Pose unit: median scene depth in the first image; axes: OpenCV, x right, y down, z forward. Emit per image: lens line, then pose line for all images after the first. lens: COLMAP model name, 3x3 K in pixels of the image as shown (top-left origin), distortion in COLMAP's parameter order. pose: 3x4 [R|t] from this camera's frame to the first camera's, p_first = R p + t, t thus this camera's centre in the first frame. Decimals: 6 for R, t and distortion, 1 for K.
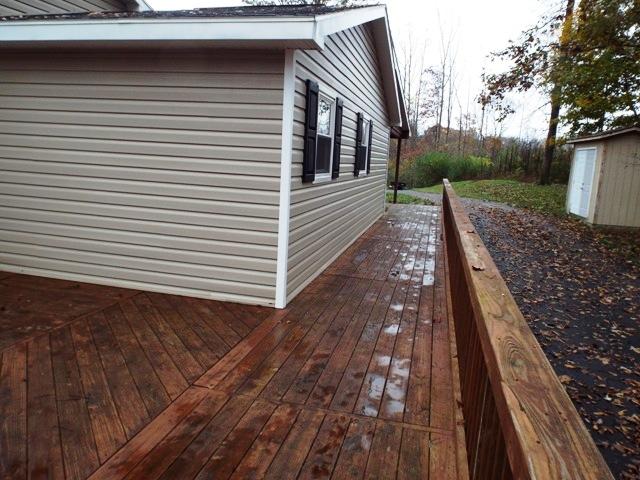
lens RADIAL K [[477.3, 0, 322.9], [0, 477.3, 240.8], [0, 0, 1]] dist [-0.013109, -0.002710]
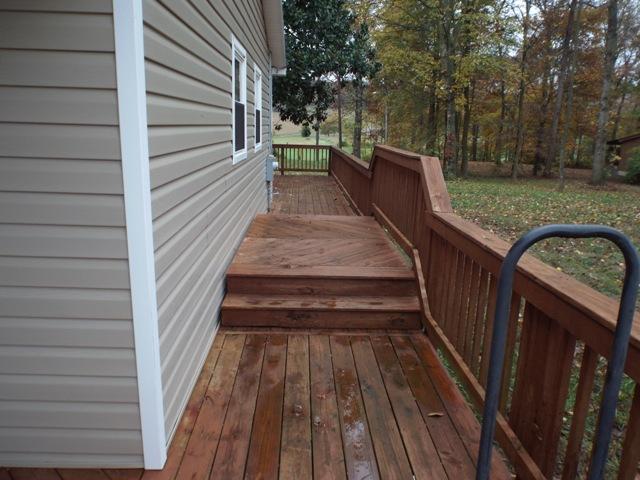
lens RADIAL K [[477.3, 0, 319.4], [0, 477.3, 238.4], [0, 0, 1]] dist [-0.013109, -0.002710]
pose [[0.963158, -0.080405, 0.256637, -0.030050], [0.060369, 0.994548, 0.085029, -0.075019], [-0.262074, -0.066404, 0.962760, 0.415626]]
